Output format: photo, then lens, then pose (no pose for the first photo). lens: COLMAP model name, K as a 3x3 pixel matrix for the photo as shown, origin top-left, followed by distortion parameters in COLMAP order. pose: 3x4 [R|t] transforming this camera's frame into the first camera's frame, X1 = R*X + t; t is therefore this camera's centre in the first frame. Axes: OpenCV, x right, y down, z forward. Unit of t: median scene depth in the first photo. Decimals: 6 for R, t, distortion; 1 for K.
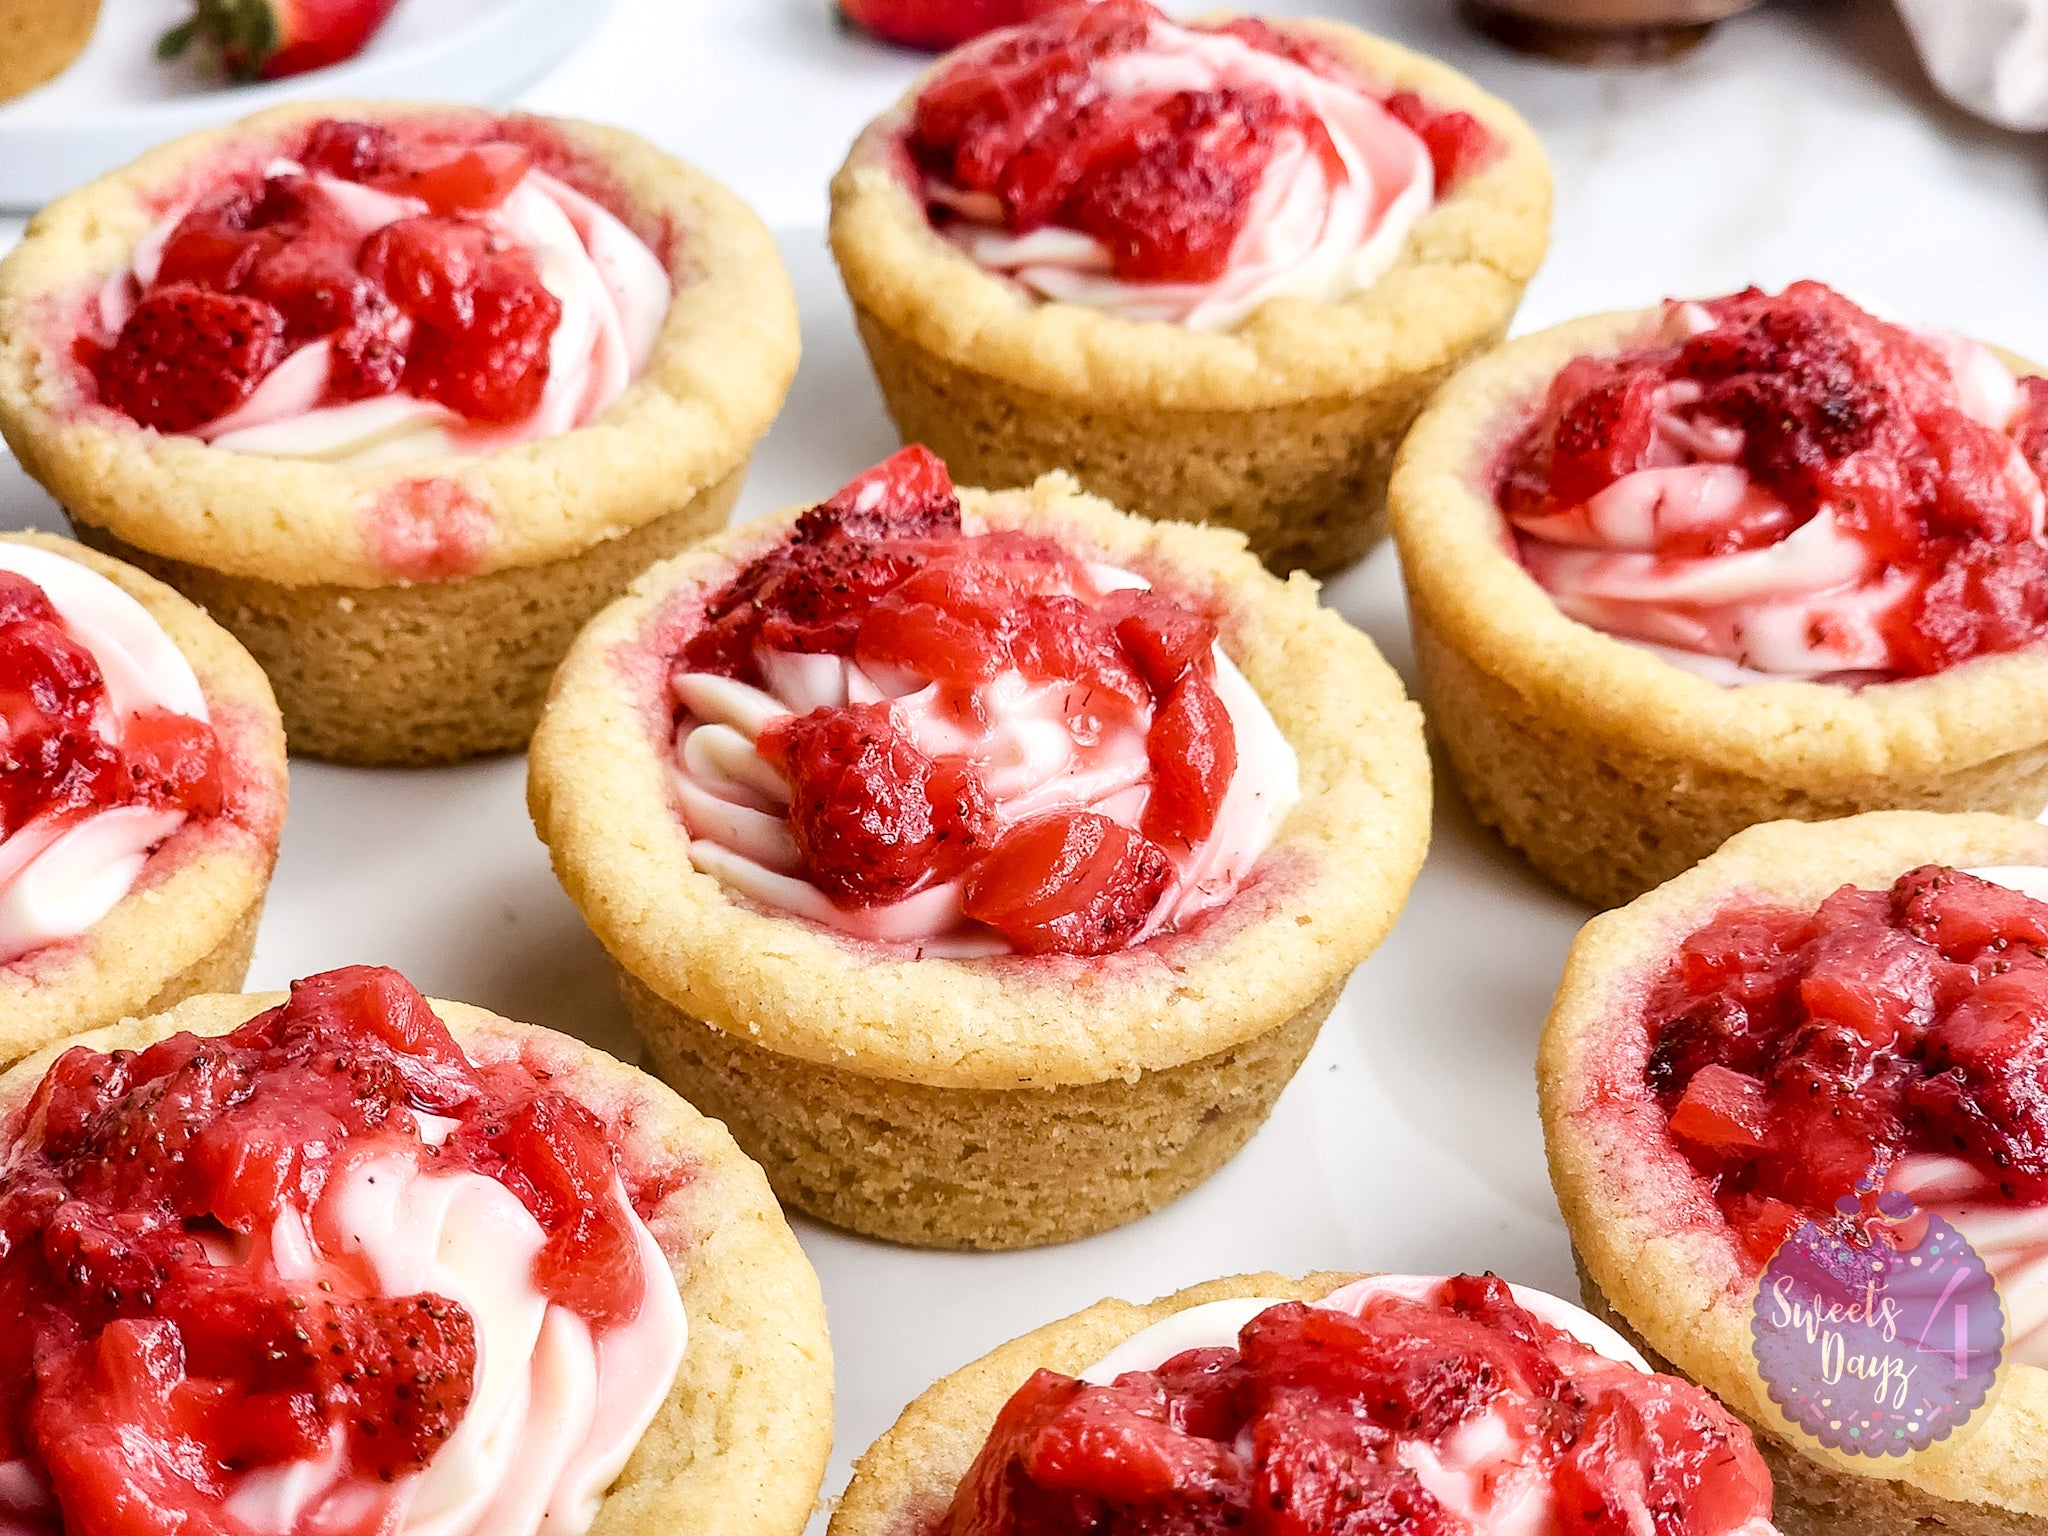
lens RADIAL K [[3987.0, 0, 1015.4], [0, 3987.0, 875.6], [0, 0, 1]] dist [-0.221744, 3.631776]
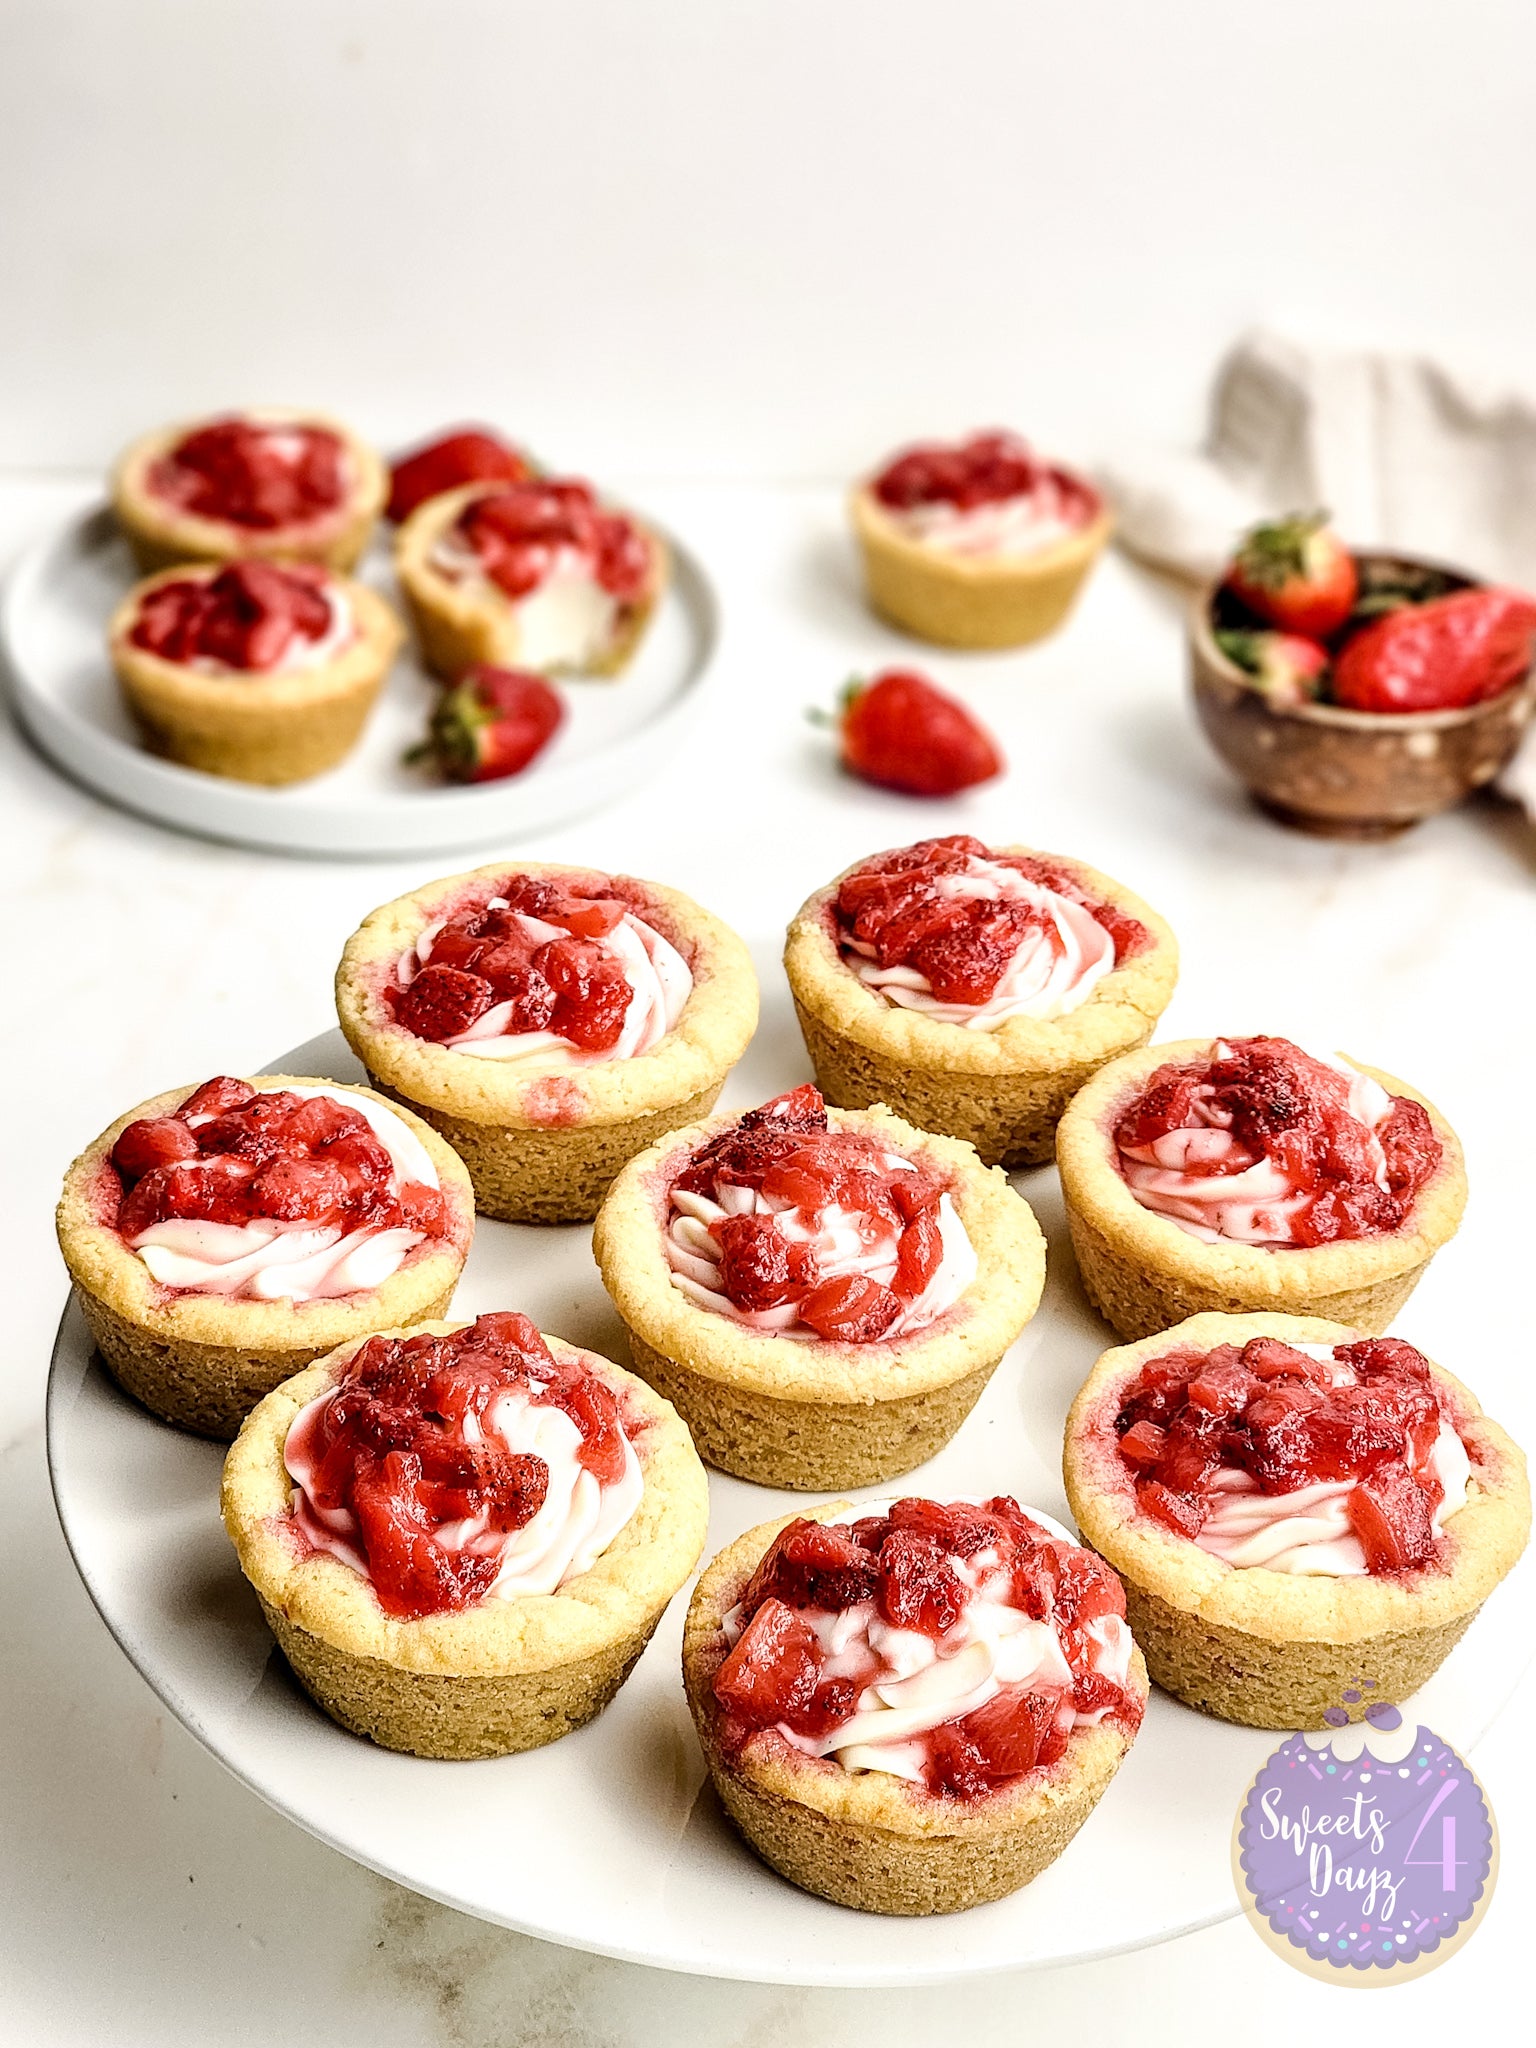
lens RADIAL K [[3952.8, 0, 813.6], [0, 3952.8, 1046.4], [0, 0, 1]] dist [-0.878650, 18.444787]
pose [[0.993765, 0.089684, -0.066235, 0.104677], [-0.095201, 0.991783, -0.085459, 0.038669], [0.058026, 0.091232, 0.994138, -0.923459]]
